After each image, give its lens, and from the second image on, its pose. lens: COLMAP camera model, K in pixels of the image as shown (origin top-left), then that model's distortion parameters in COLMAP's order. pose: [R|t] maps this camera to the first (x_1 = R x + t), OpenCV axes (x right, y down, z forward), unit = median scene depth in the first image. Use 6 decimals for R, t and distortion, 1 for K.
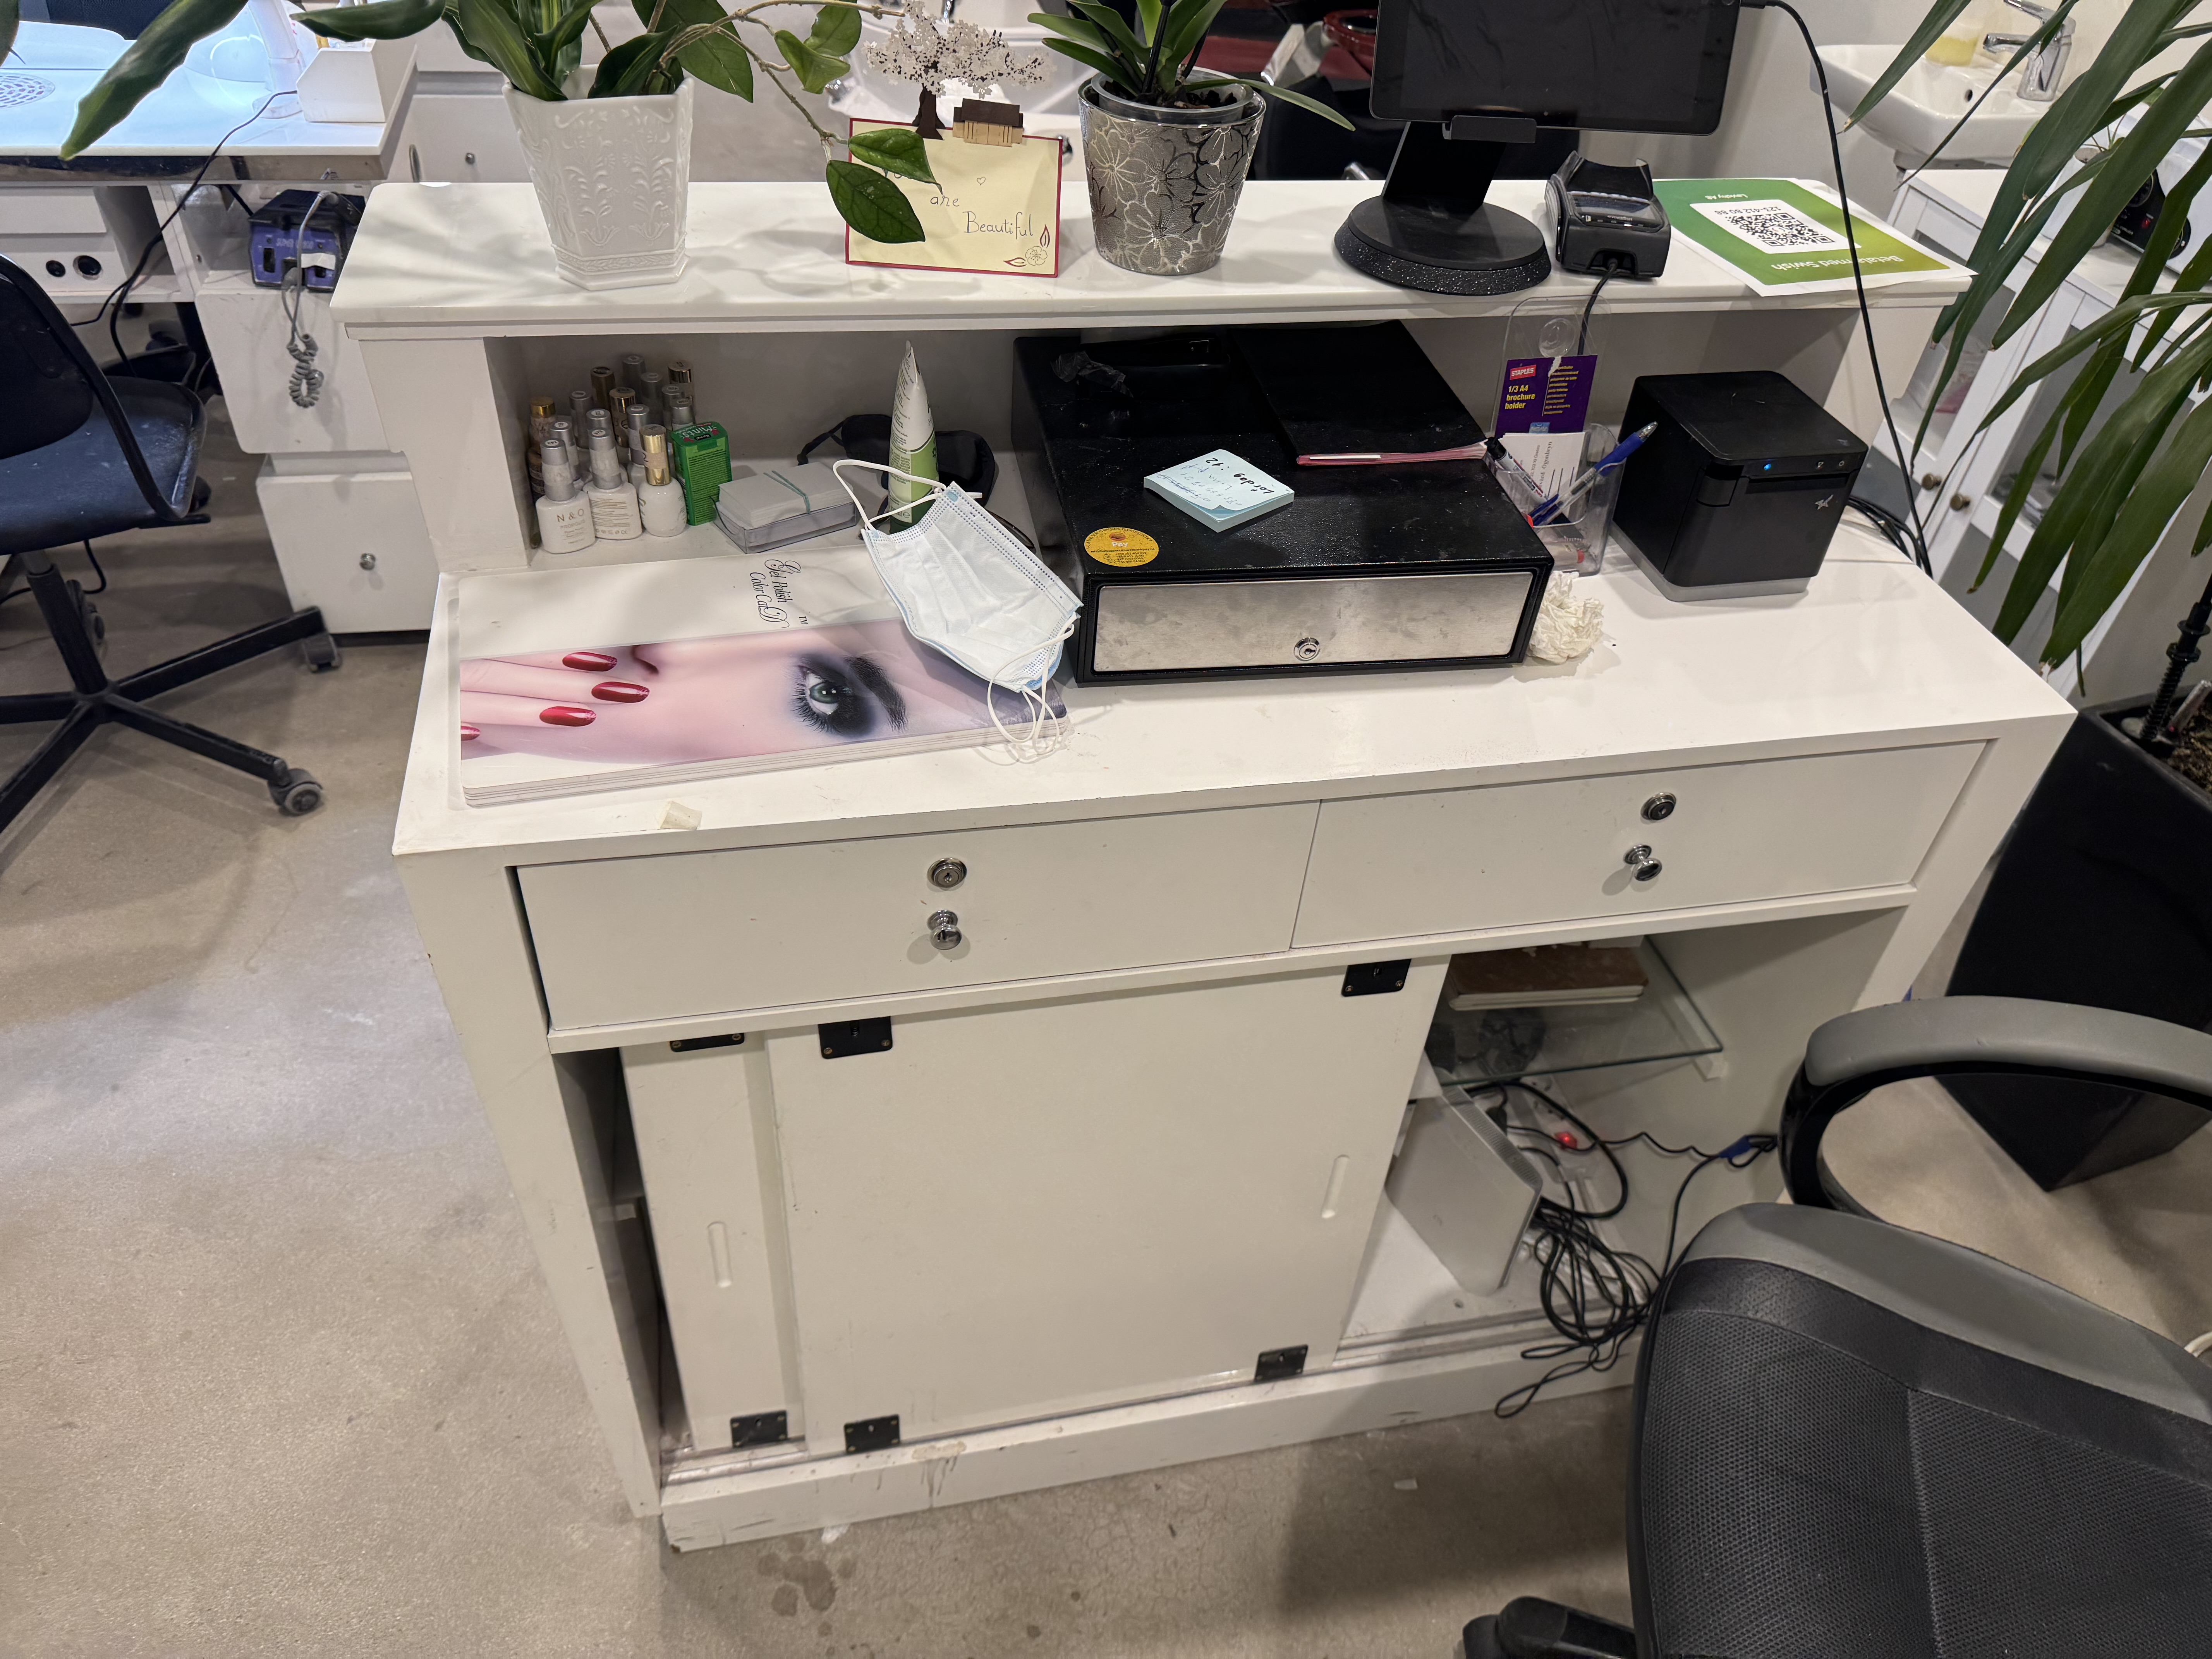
lens RADIAL K [[1551.3, 0, 1102.6], [0, 1551.3, 773.4], [0, 0, 1]] dist [0.021684, -0.073372]
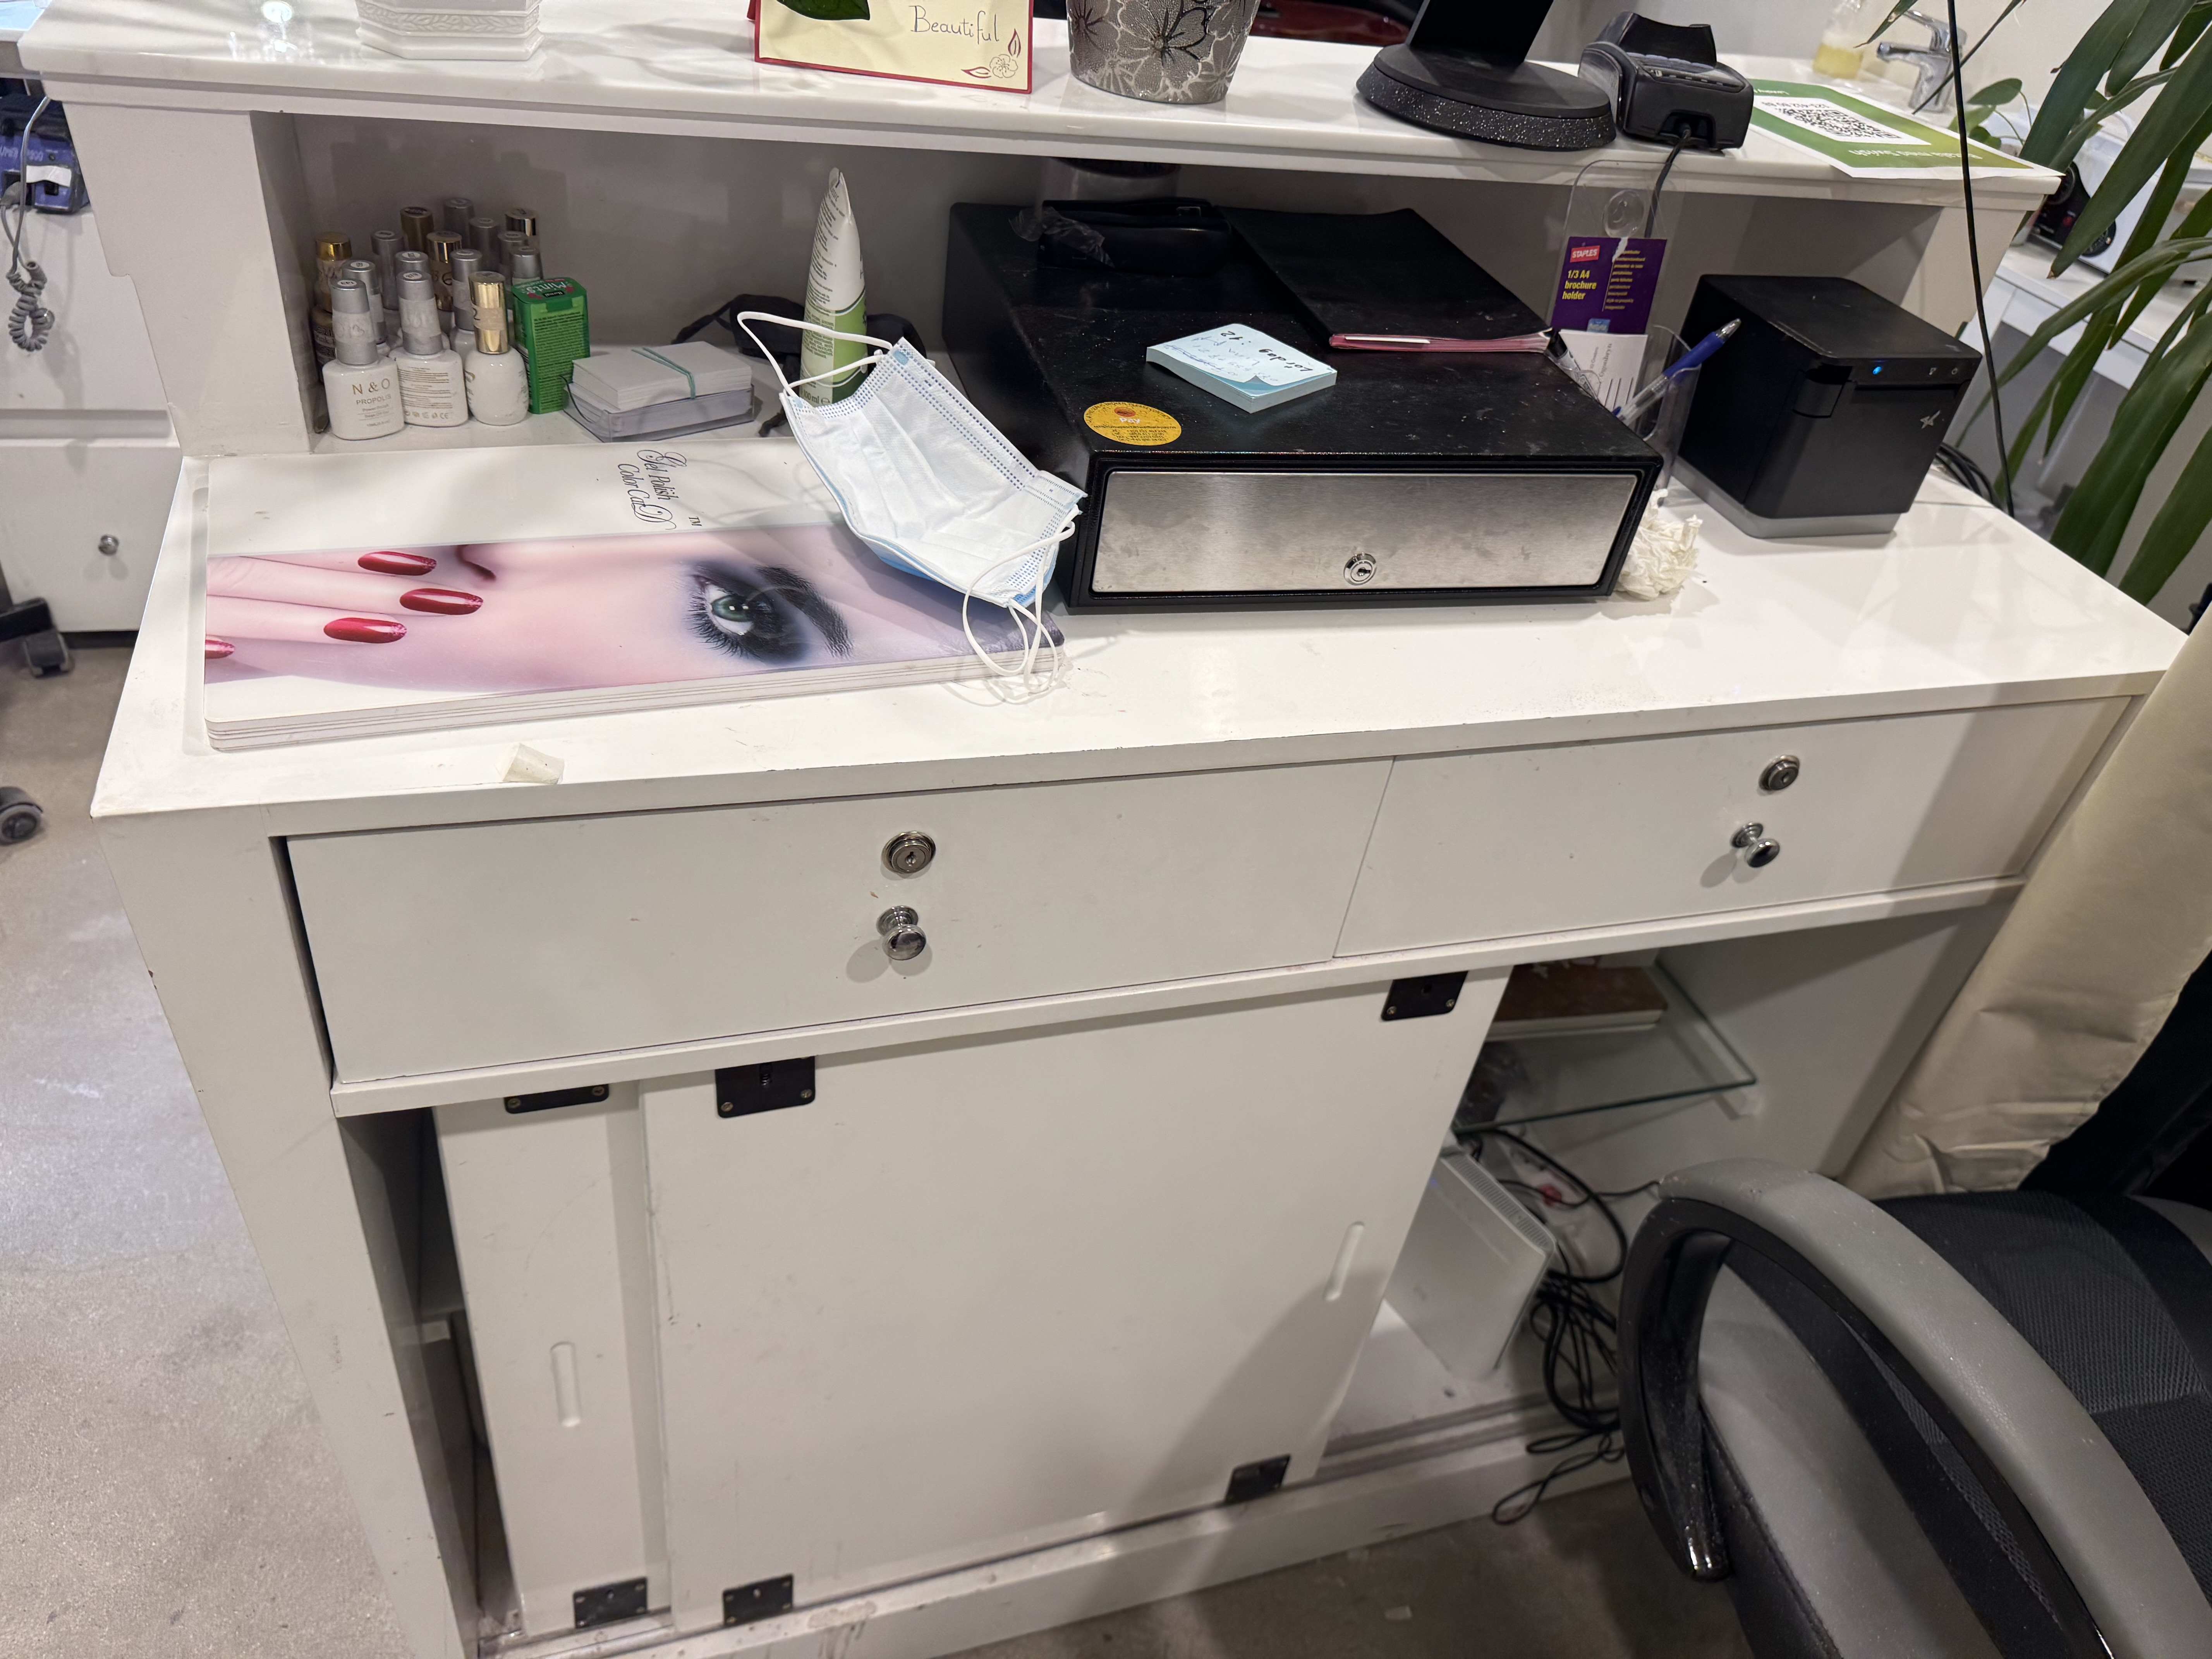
lens RADIAL K [[1594.2, 0, 1121.6], [0, 1594.2, 770.7], [0, 0, 1]] dist [-0.027324, 0.005879]
pose [[0.992496, -0.001943, 0.122265, -0.076019], [0.006436, 0.999318, -0.036361, 0.044082], [-0.122111, 0.036875, 0.991831, 0.204988]]
